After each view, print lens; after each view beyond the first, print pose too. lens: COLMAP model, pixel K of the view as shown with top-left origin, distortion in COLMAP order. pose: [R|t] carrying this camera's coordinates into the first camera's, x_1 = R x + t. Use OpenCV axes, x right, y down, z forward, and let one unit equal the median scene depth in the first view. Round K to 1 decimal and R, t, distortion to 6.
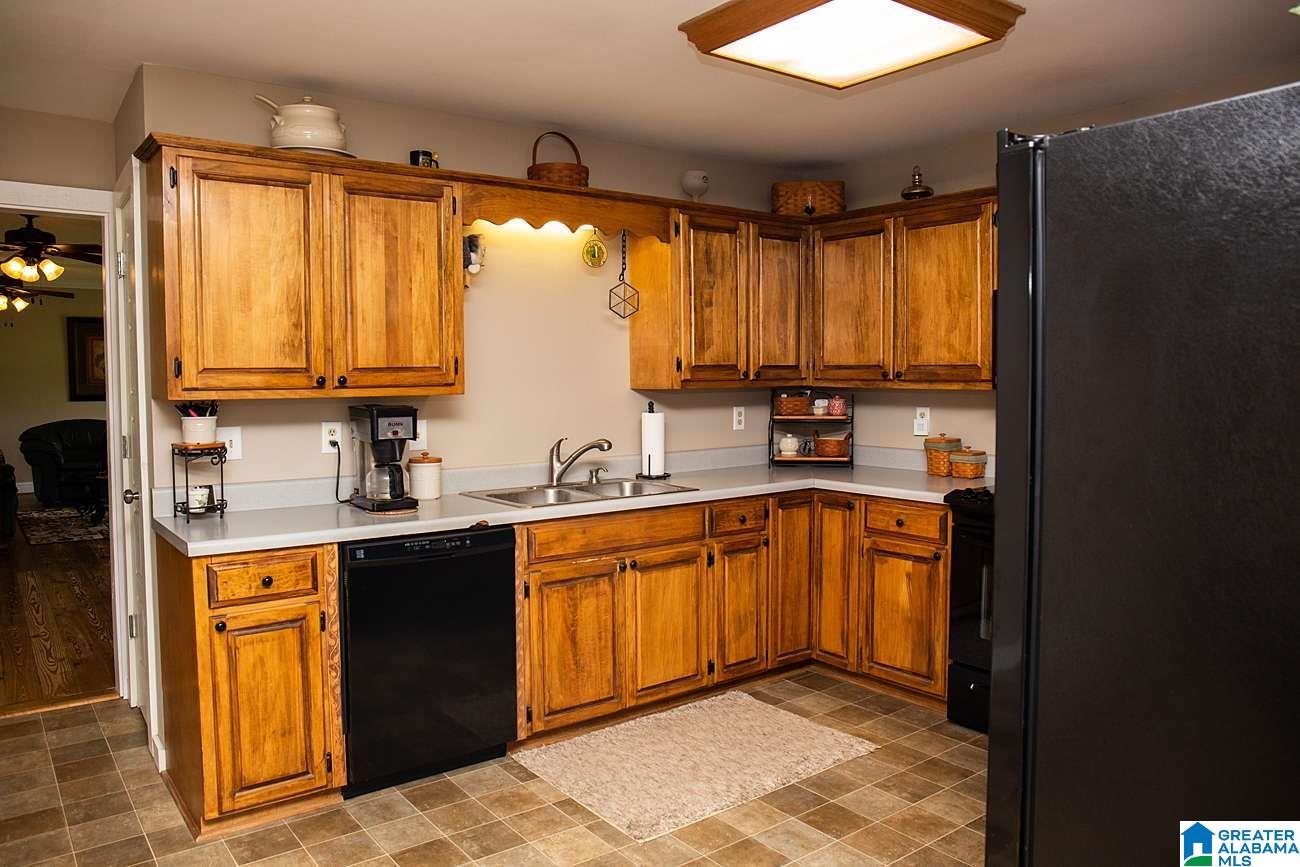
lens RADIAL K [[926.2, 0, 652.8], [0, 926.2, 436.4], [0, 0, 1]] dist [-0.085854, 0.076872]
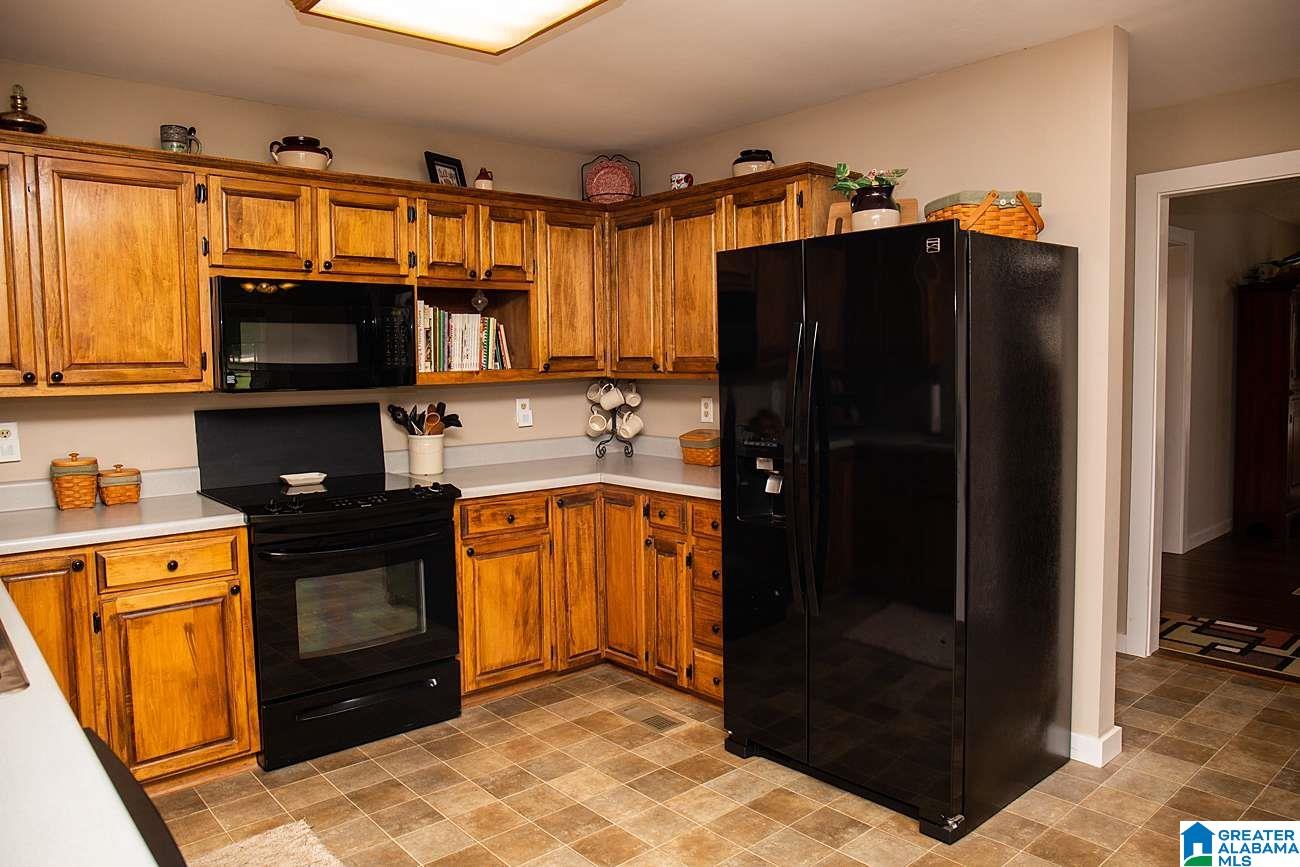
lens RADIAL K [[926.2, 0, 625.8], [0, 926.2, 428.7], [0, 0, 1]] dist [-0.085854, 0.076872]
pose [[-0.047001, -0.068245, 0.996561, -0.527984], [0.082153, 0.994019, 0.071946, -0.046307], [-0.995511, 0.085252, -0.041113, 0.661992]]
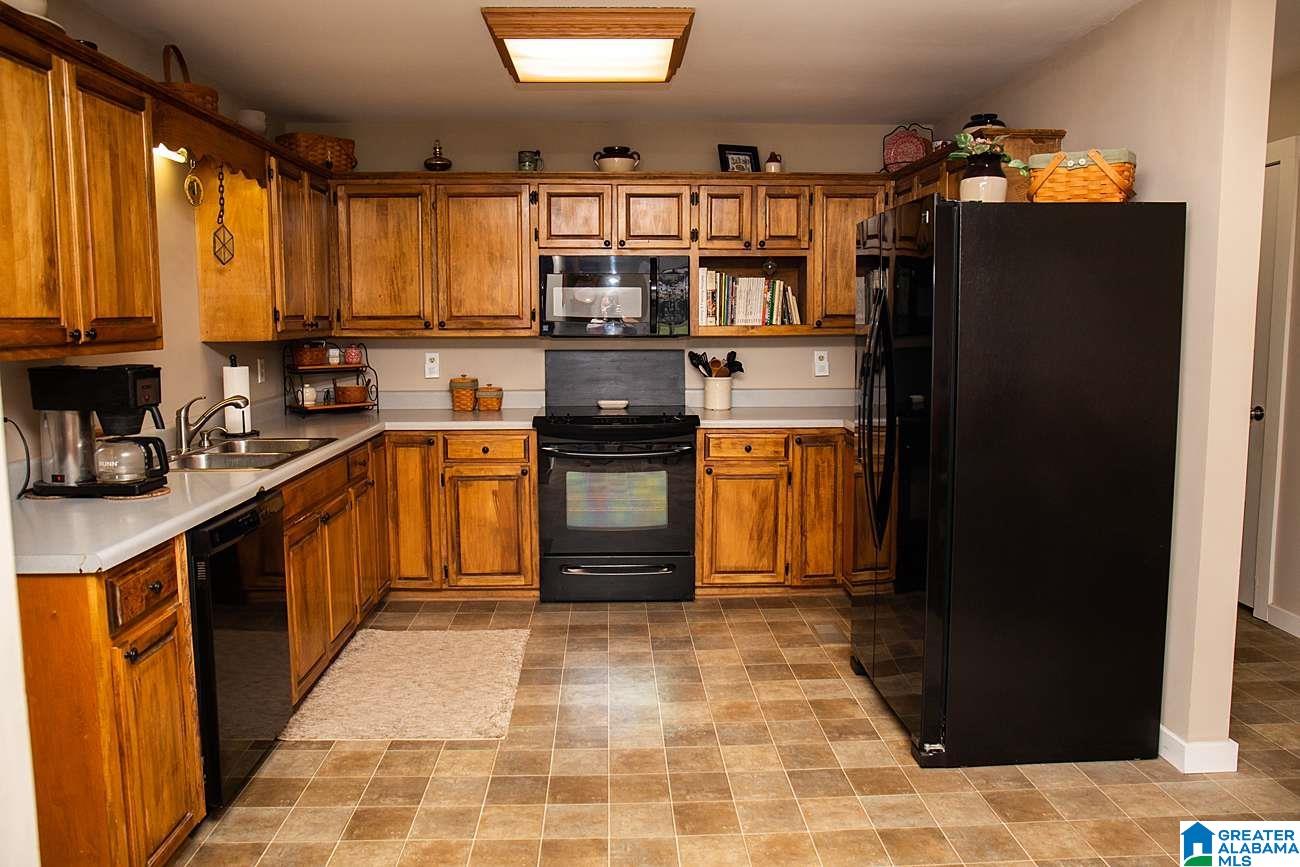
lens RADIAL K [[926.2, 0, 632.5], [0, 926.2, 441.6], [0, 0, 1]] dist [-0.085854, 0.076872]
pose [[0.587691, -0.102259, 0.802597, -0.594422], [0.054839, 0.994734, 0.086584, -0.009728], [-0.807225, -0.006871, 0.590204, 0.150175]]
